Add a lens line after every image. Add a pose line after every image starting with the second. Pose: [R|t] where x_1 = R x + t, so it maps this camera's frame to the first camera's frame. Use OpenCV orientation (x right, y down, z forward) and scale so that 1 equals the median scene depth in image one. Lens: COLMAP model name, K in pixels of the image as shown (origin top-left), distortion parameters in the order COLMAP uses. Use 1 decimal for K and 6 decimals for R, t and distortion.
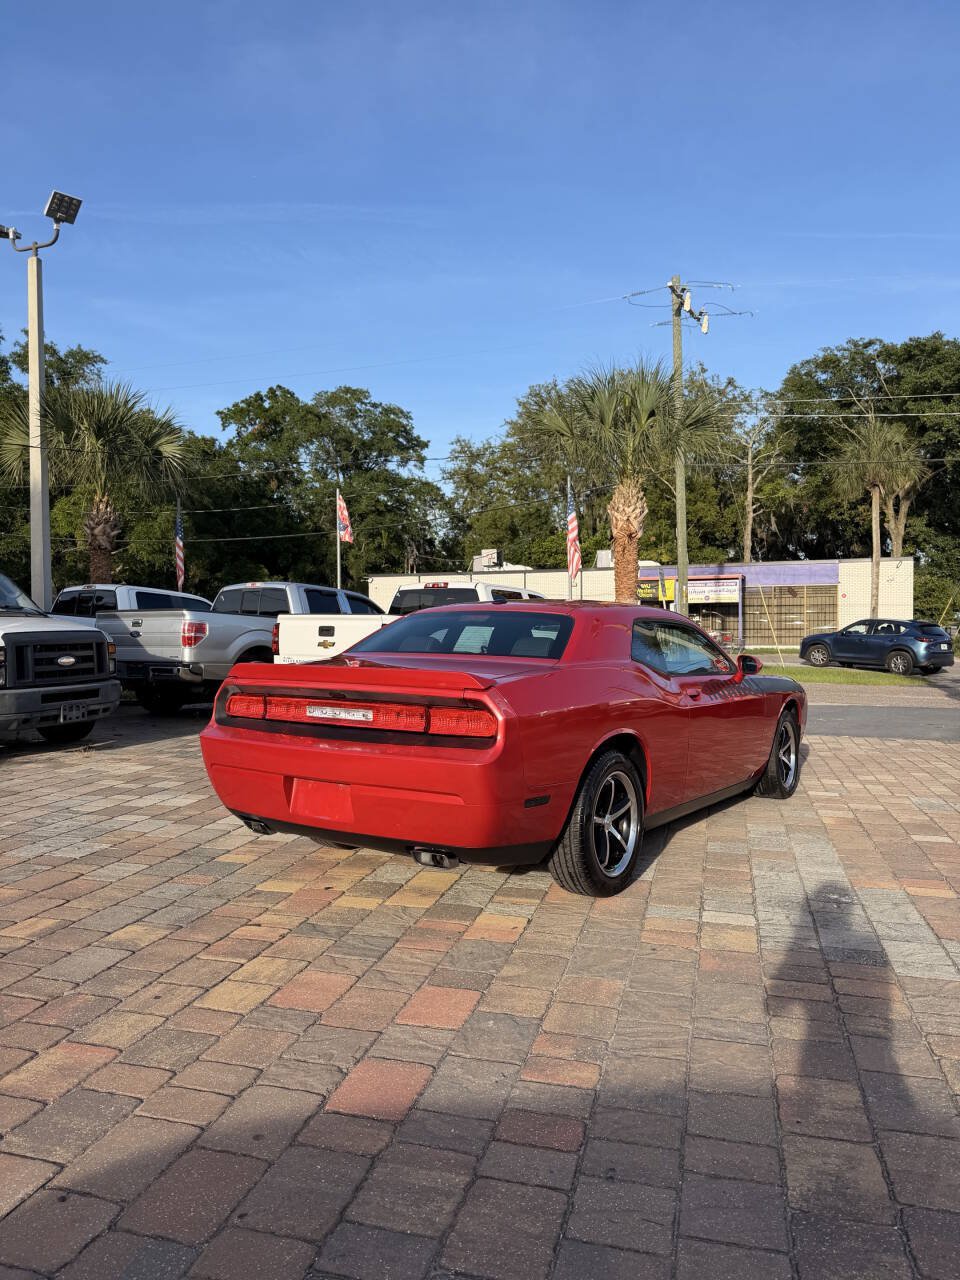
lens RADIAL K [[881.9, 0, 480.0], [0, 881.9, 640.0], [0, 0, 1]] dist [0.094309, -0.165020]
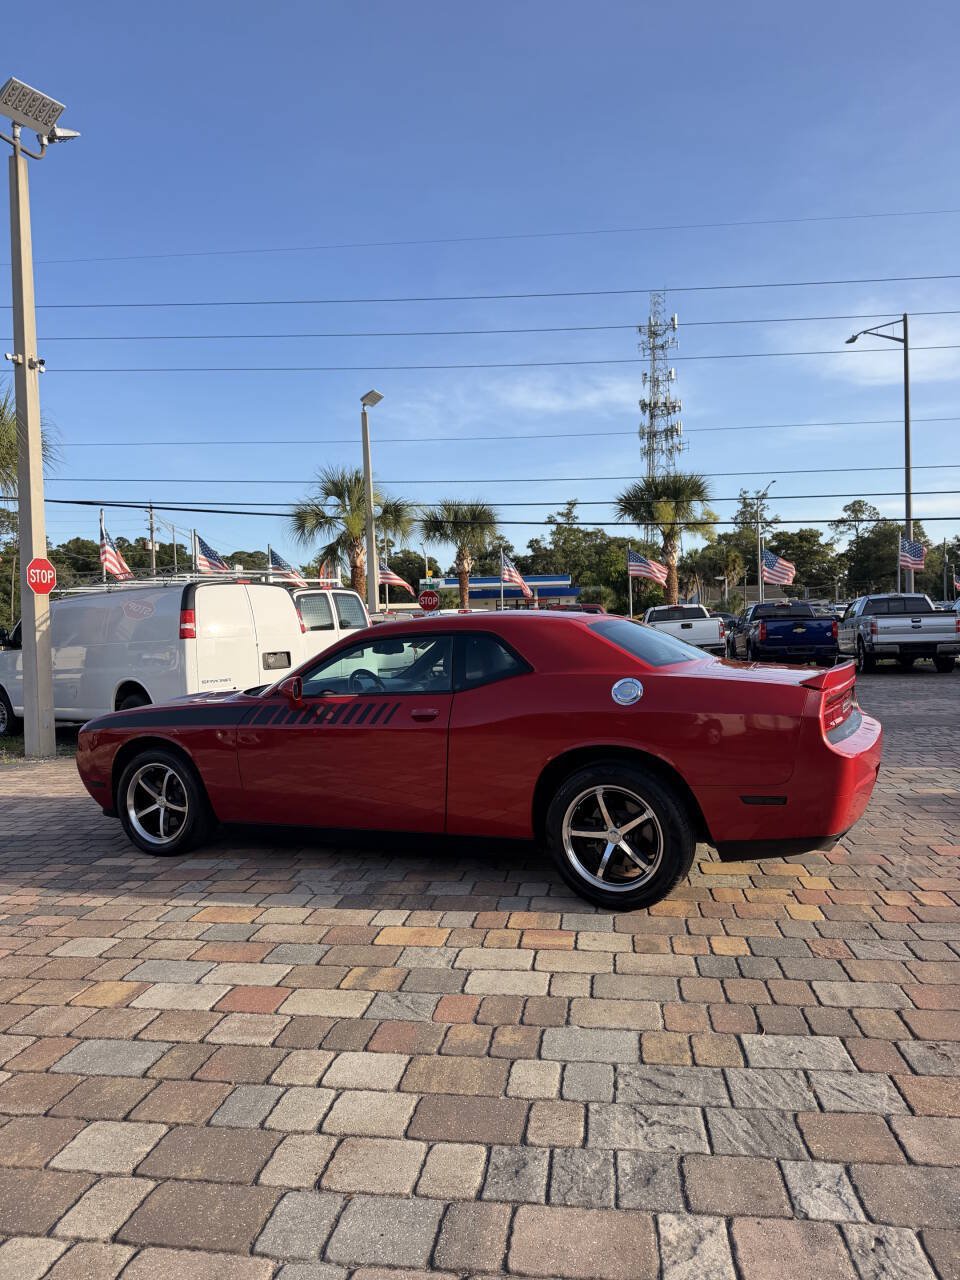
lens RADIAL K [[890.0, 0, 485.6], [0, 890.0, 641.7], [0, 0, 1]] dist [0.005052, -0.005996]
pose [[-0.121160, -0.004360, 0.992623, -0.359619], [0.046809, 0.998853, 0.010101, -0.008845], [-0.991529, 0.047687, -0.120817, 0.467274]]
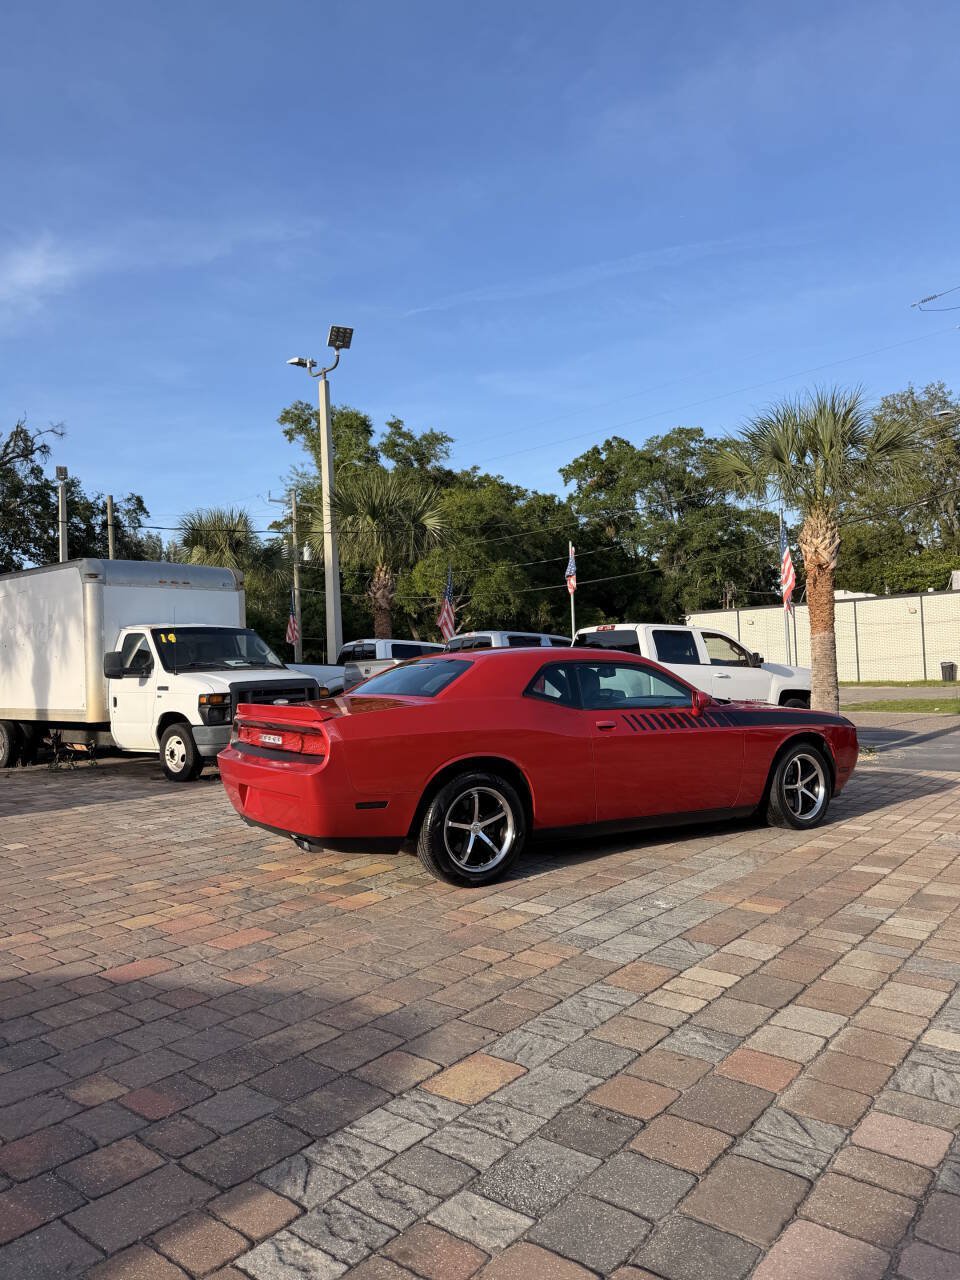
lens RADIAL K [[872.6, 0, 480.0], [0, 872.6, 640.0], [0, 0, 1]] dist [0.173776, -0.326882]
pose [[0.914184, -0.041760, -0.403143, 0.206927], [0.024319, 0.998537, -0.048287, 0.000775], [0.404569, 0.034339, 0.913862, -0.042747]]
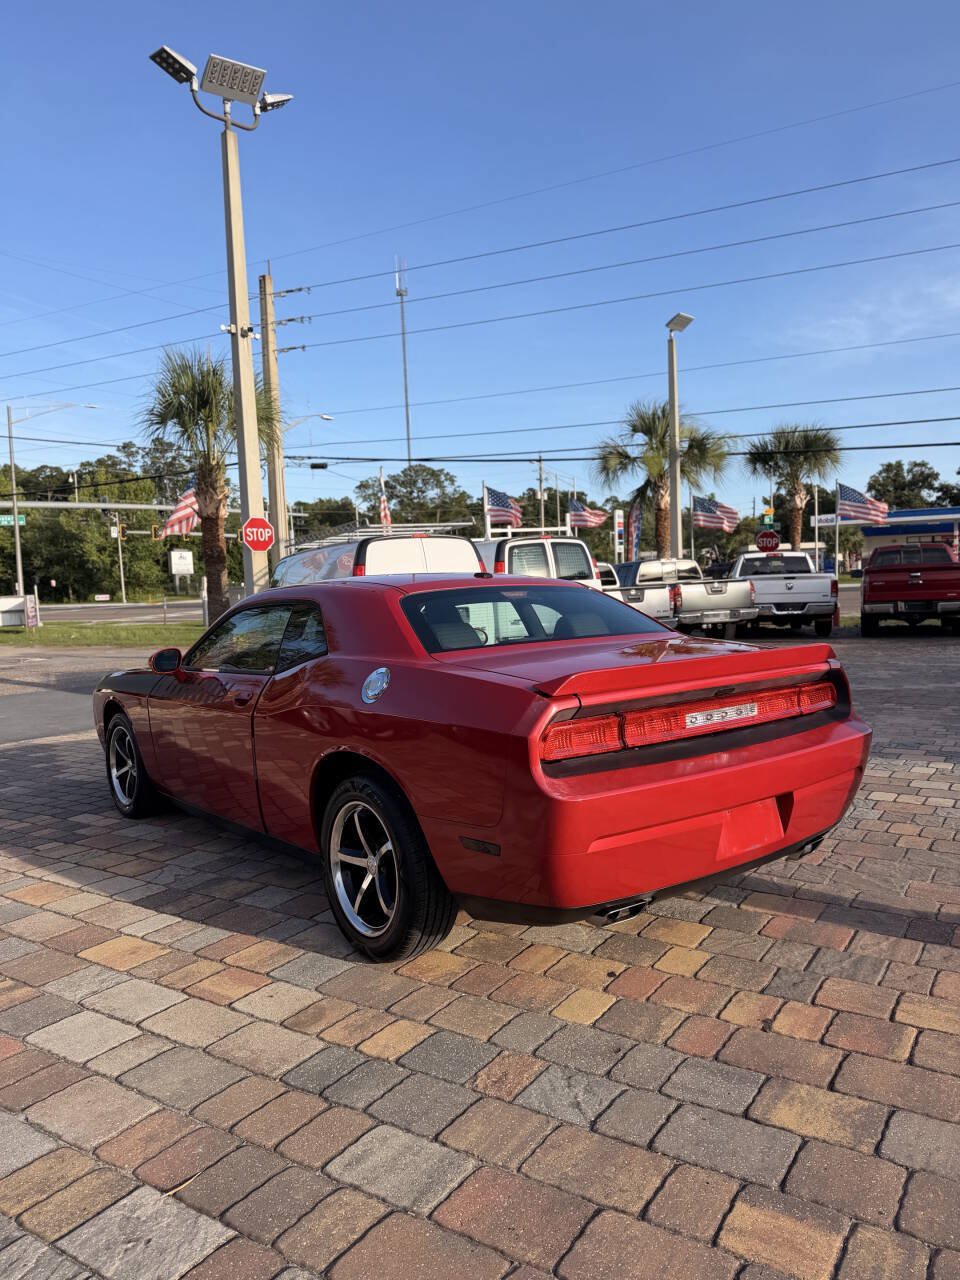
lens RADIAL K [[899.5, 0, 483.8], [0, 899.5, 654.3], [0, 0, 1]] dist [0.020096, -0.039098]
pose [[0.304837, -0.078606, 0.949155, -0.279507], [0.051654, 0.996486, 0.065936, -0.008892], [-0.951003, 0.028928, 0.307826, 0.281678]]
